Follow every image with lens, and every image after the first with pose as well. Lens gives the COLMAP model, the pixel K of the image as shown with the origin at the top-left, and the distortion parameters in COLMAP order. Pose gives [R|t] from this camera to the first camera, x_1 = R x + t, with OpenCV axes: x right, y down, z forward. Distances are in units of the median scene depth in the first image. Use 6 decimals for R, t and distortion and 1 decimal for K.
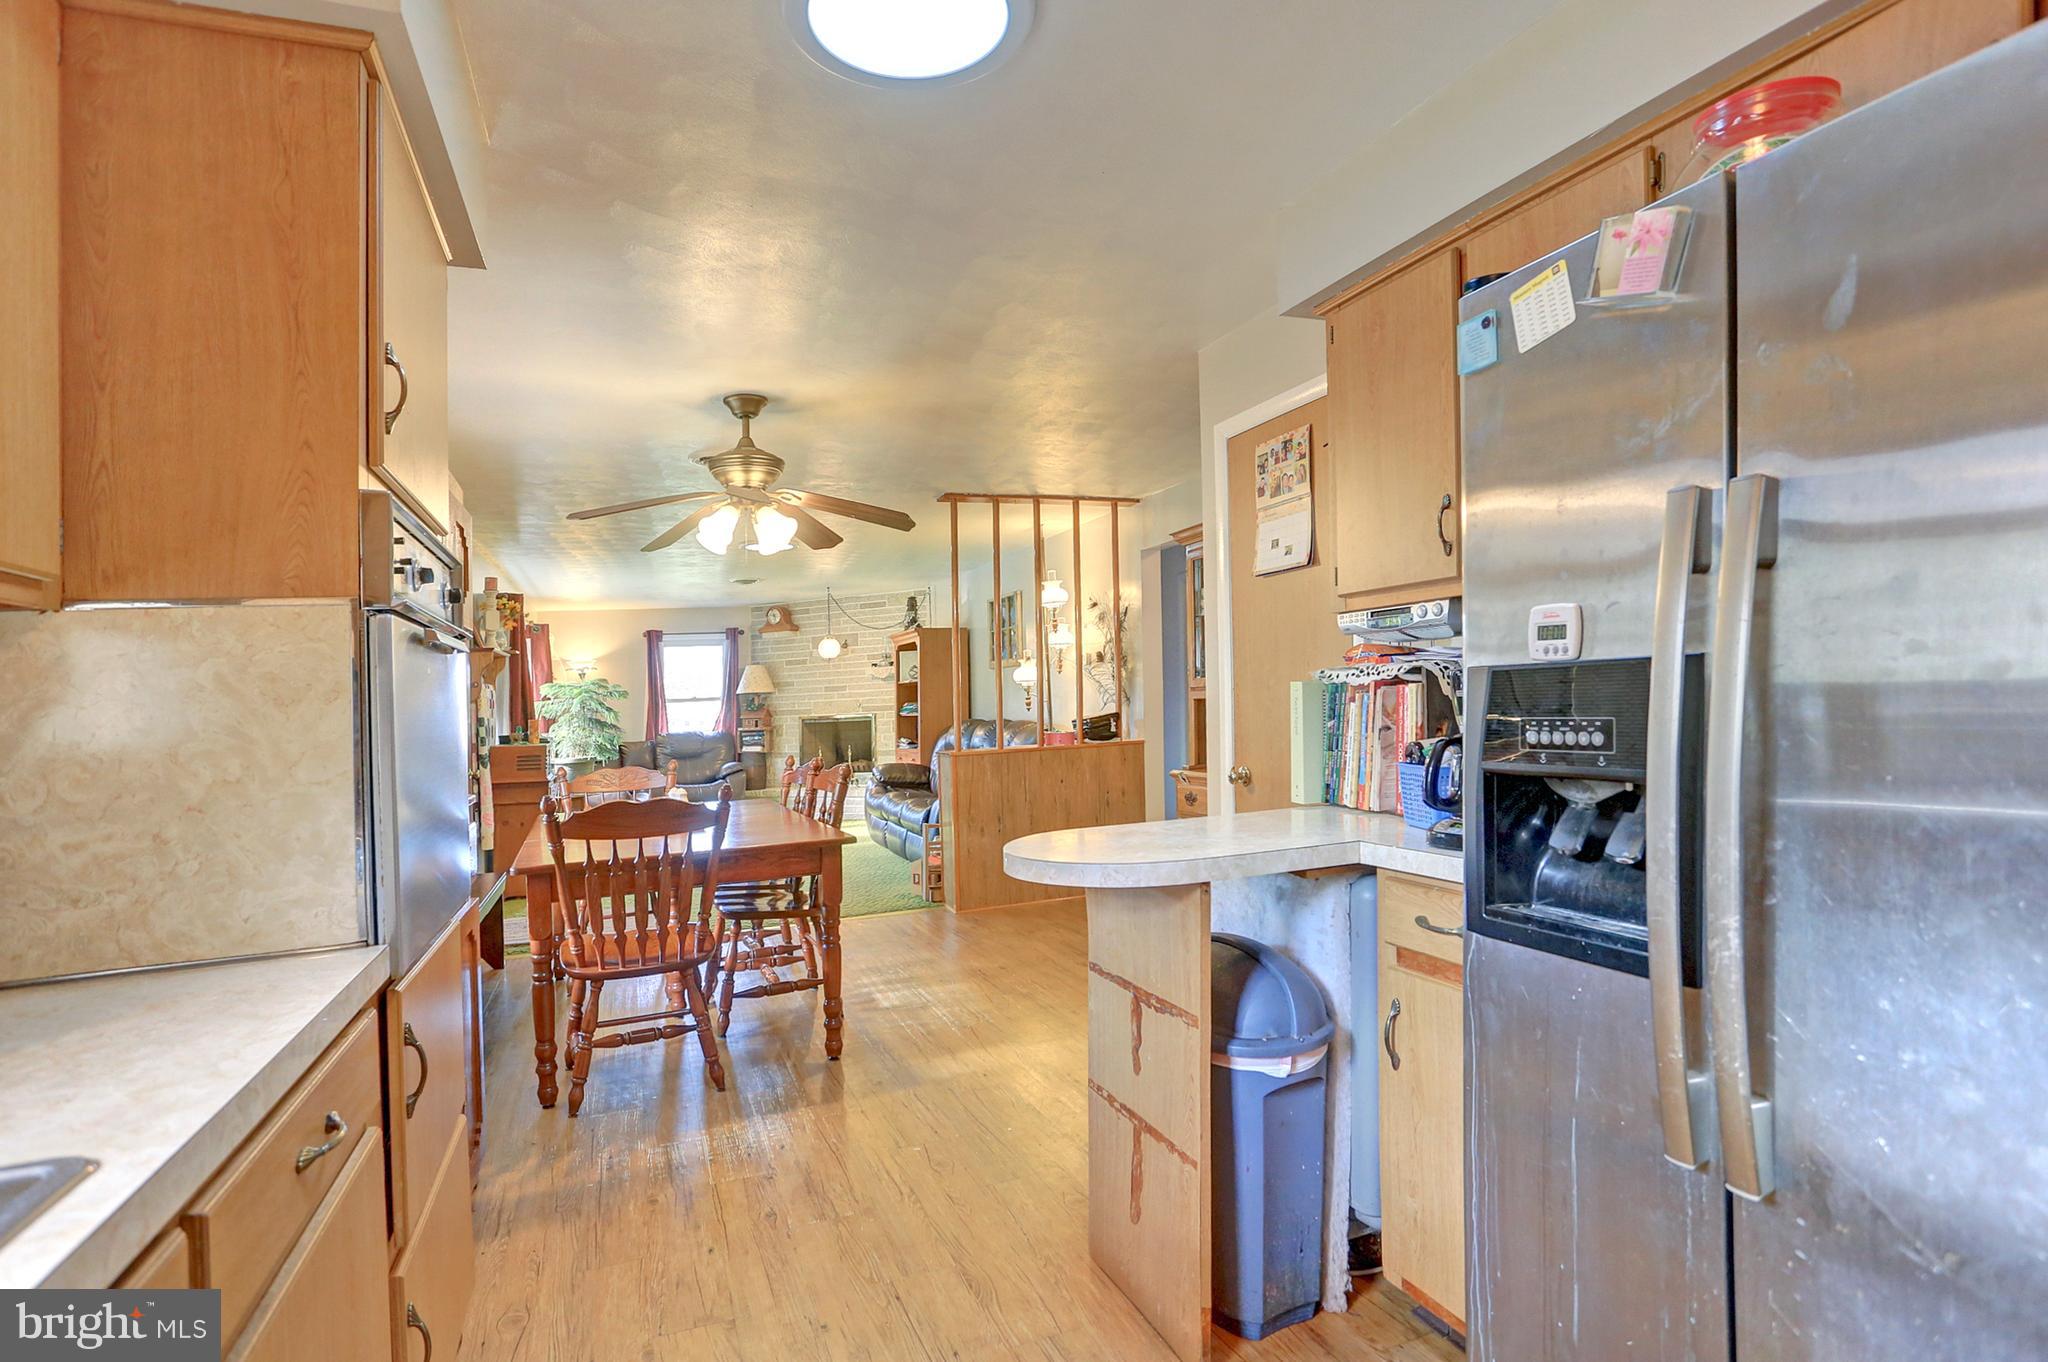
lens RADIAL K [[1038.0, 0, 987.4], [0, 1038.0, 743.8], [0, 0, 1]] dist [-0.049809, -0.000219]
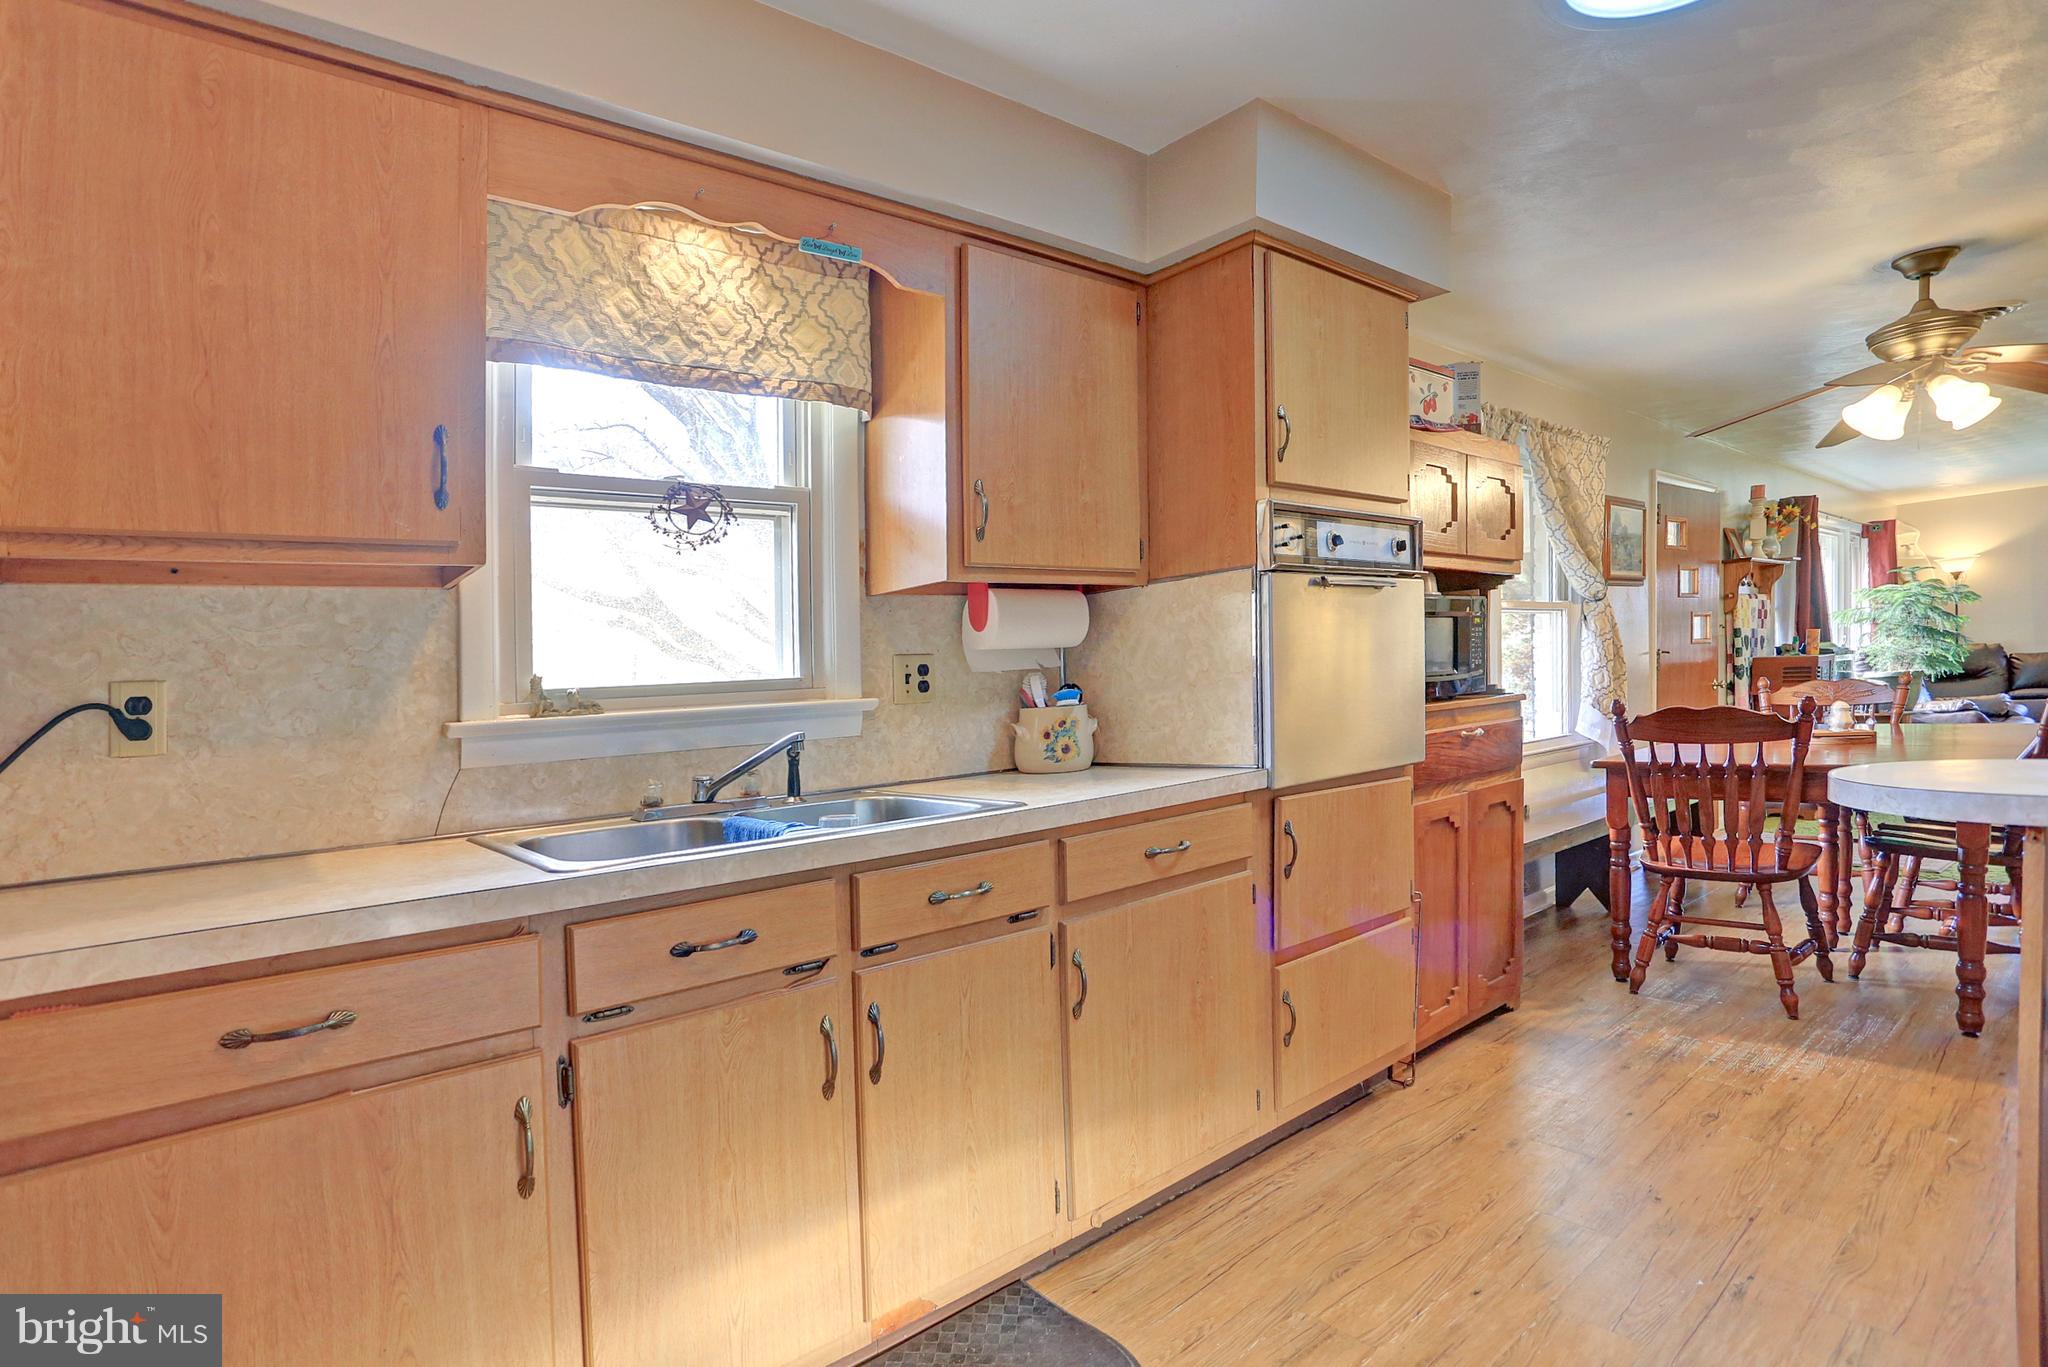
lens RADIAL K [[984.6, 0, 1011.6], [0, 984.6, 699.6], [0, 0, 1]] dist [-0.044536, 0.000074]
pose [[0.327330, 0.048787, -0.943650, 0.118078], [-0.004251, 0.998732, 0.050160, 0.000098], [0.944901, -0.012407, 0.327122, 0.009348]]
